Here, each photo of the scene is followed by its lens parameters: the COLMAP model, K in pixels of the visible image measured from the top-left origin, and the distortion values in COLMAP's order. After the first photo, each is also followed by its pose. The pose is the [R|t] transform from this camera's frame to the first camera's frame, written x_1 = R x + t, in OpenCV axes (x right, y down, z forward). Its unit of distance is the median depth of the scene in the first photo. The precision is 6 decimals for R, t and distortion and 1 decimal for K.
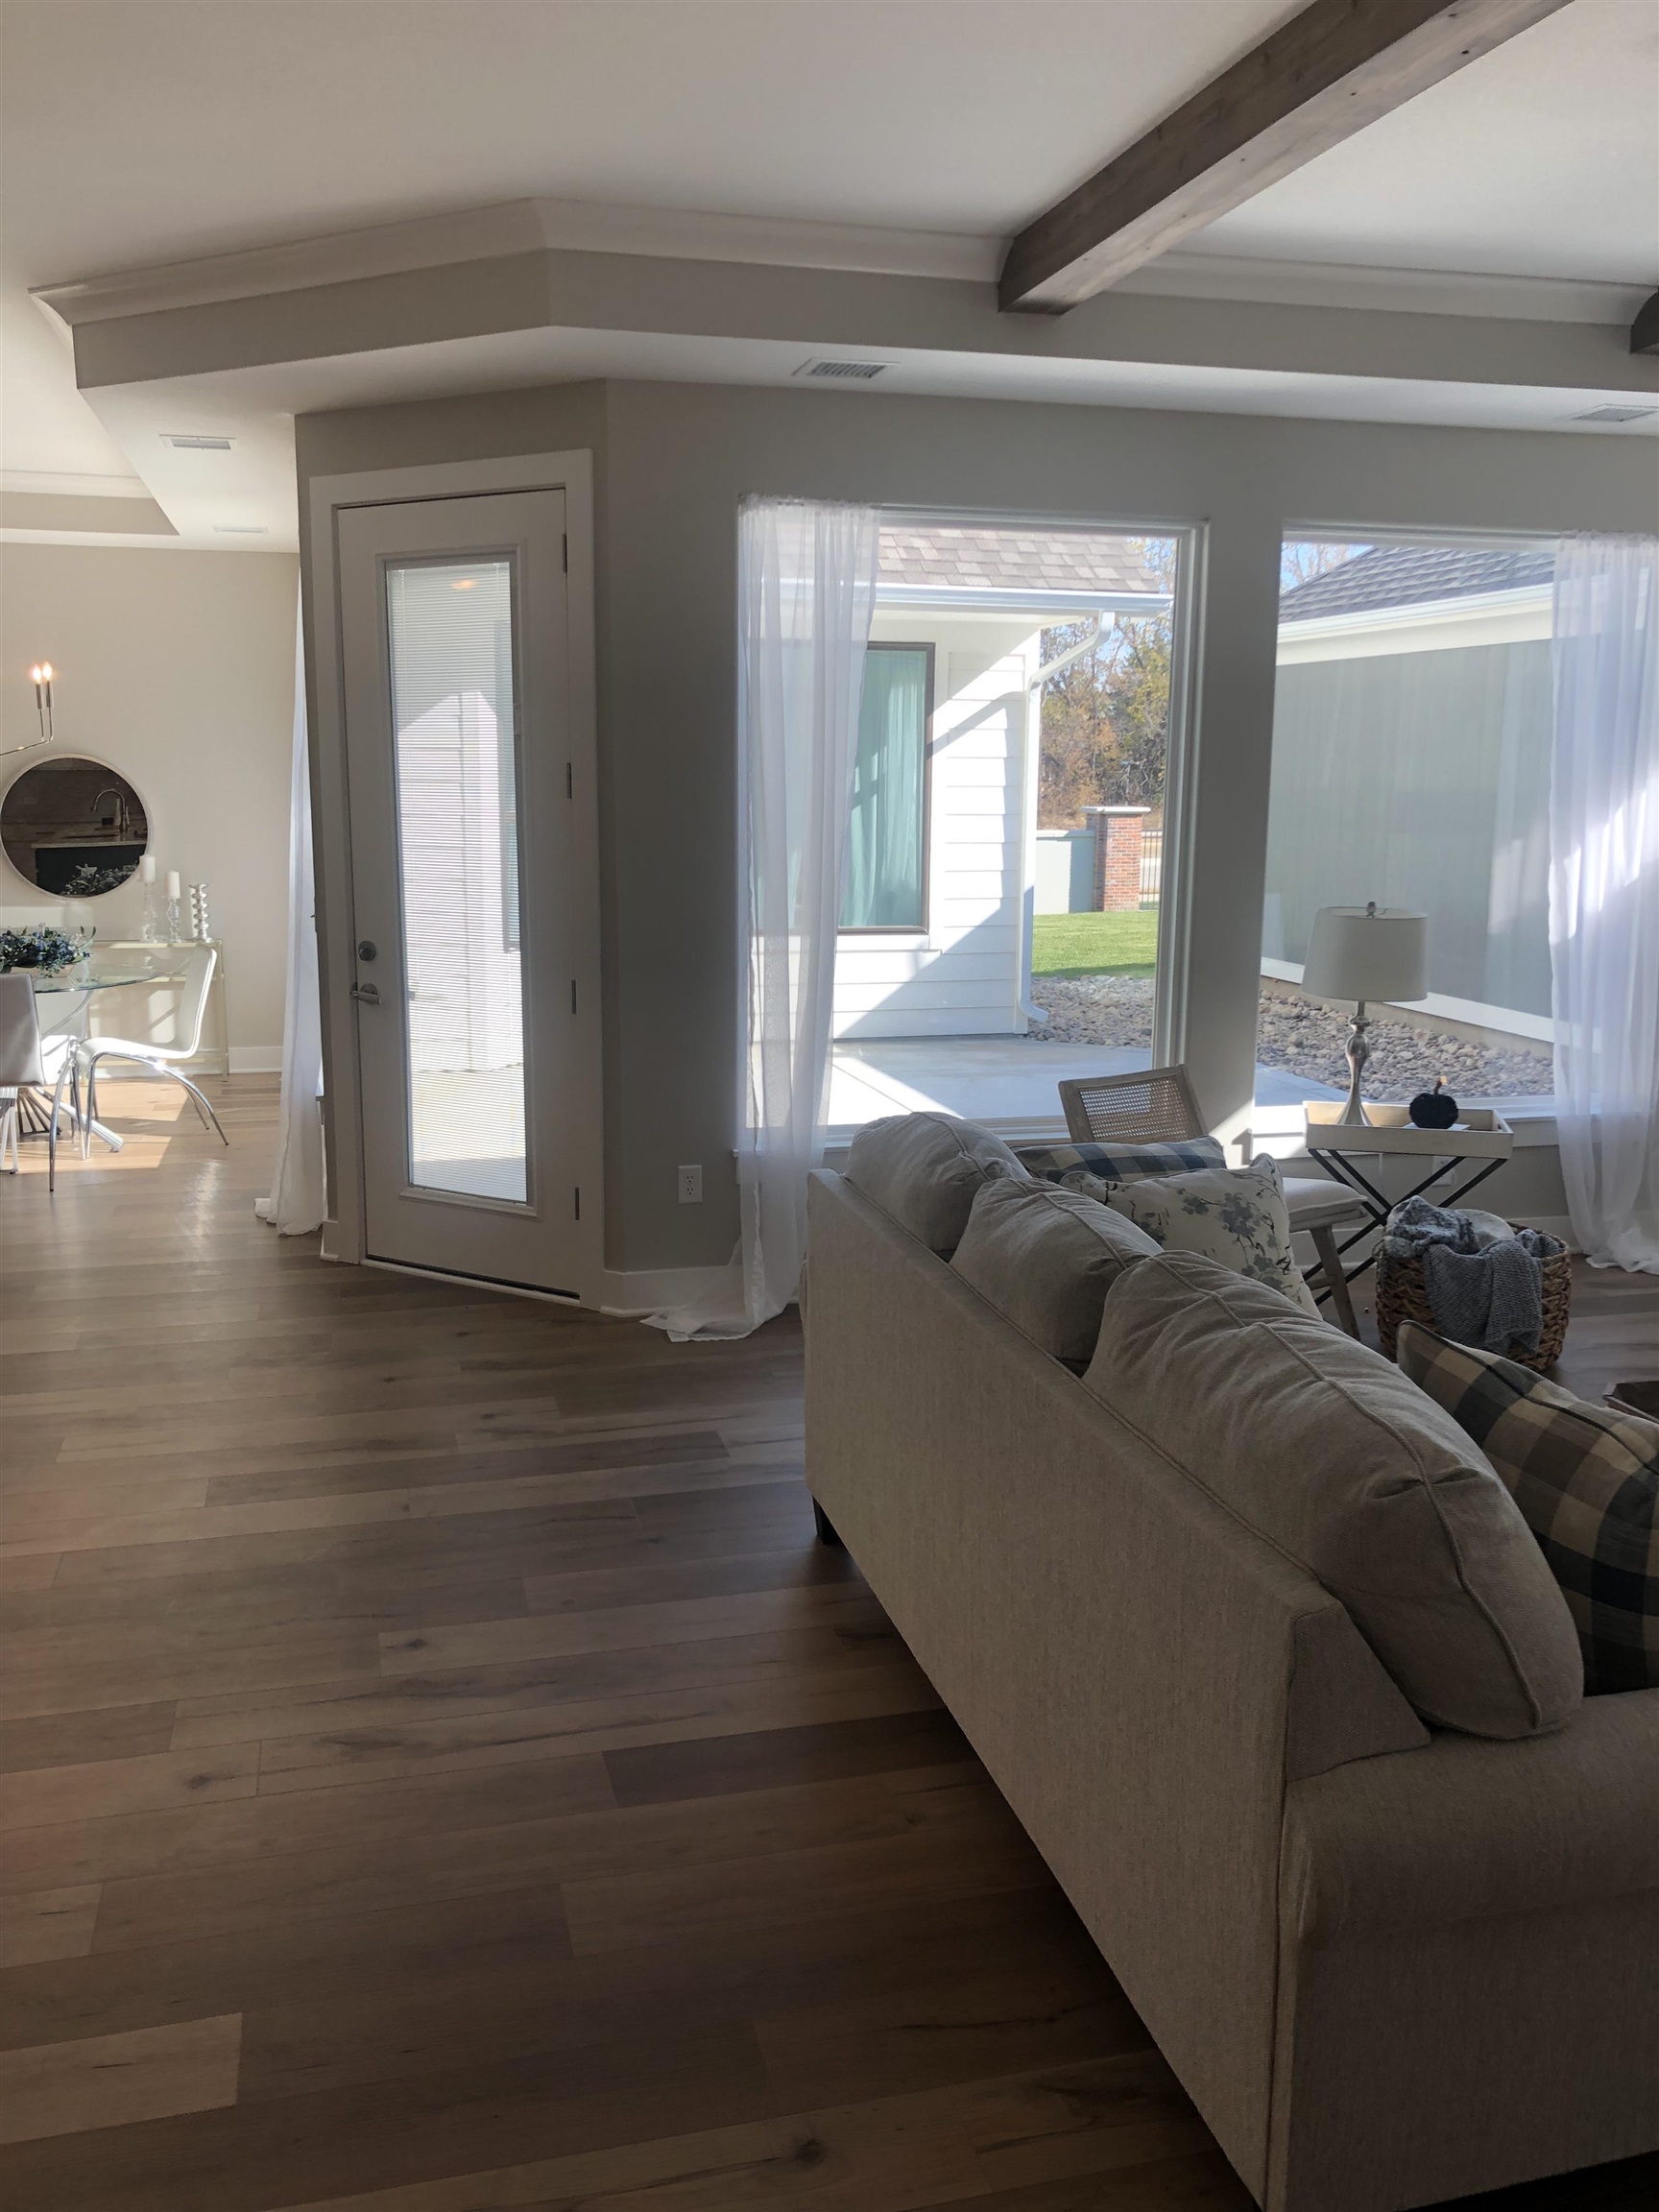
lens RADIAL K [[1807.8, 0, 808.3], [0, 1807.8, 1094.2], [0, 0, 1]] dist [0.027916, -0.027162]
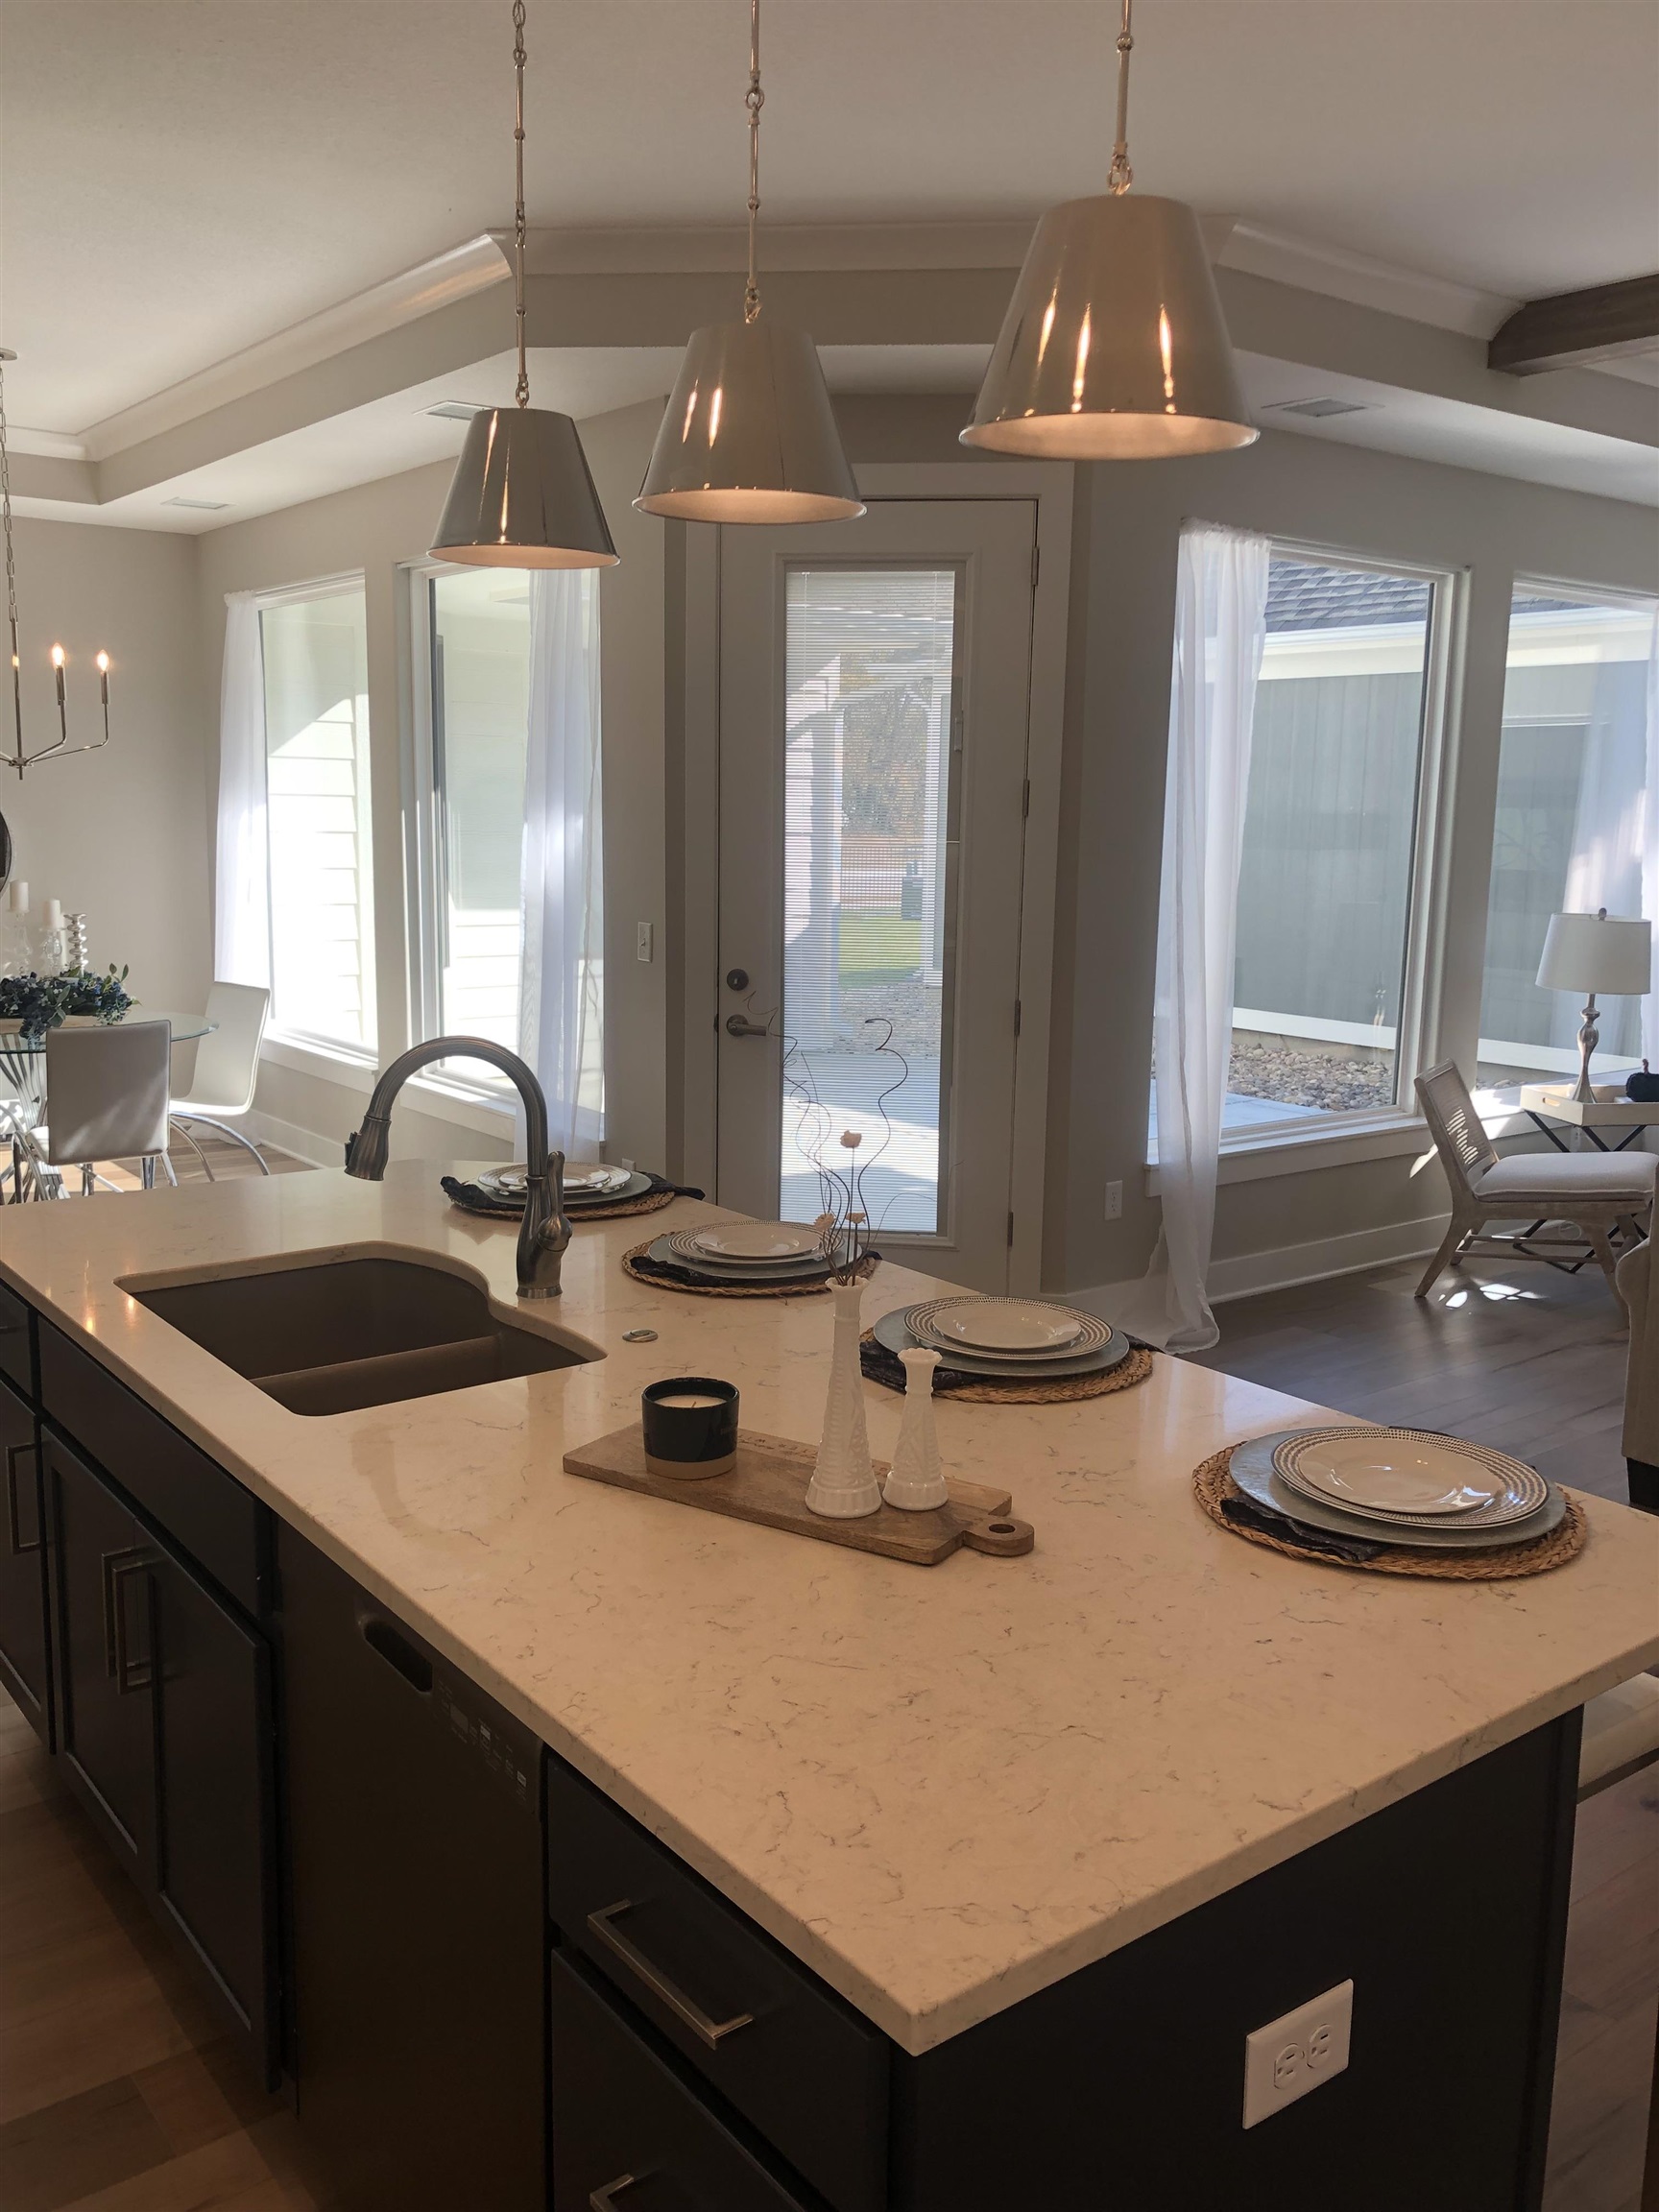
lens RADIAL K [[1807.8, 0, 829.7], [0, 1807.8, 1099.3], [0, 0, 1]] dist [0.027916, -0.027162]
pose [[0.918059, -0.057071, 0.392314, -0.638374], [0.060293, 0.998172, 0.004114, -0.020569], [-0.391832, 0.019877, 0.919822, 0.145576]]
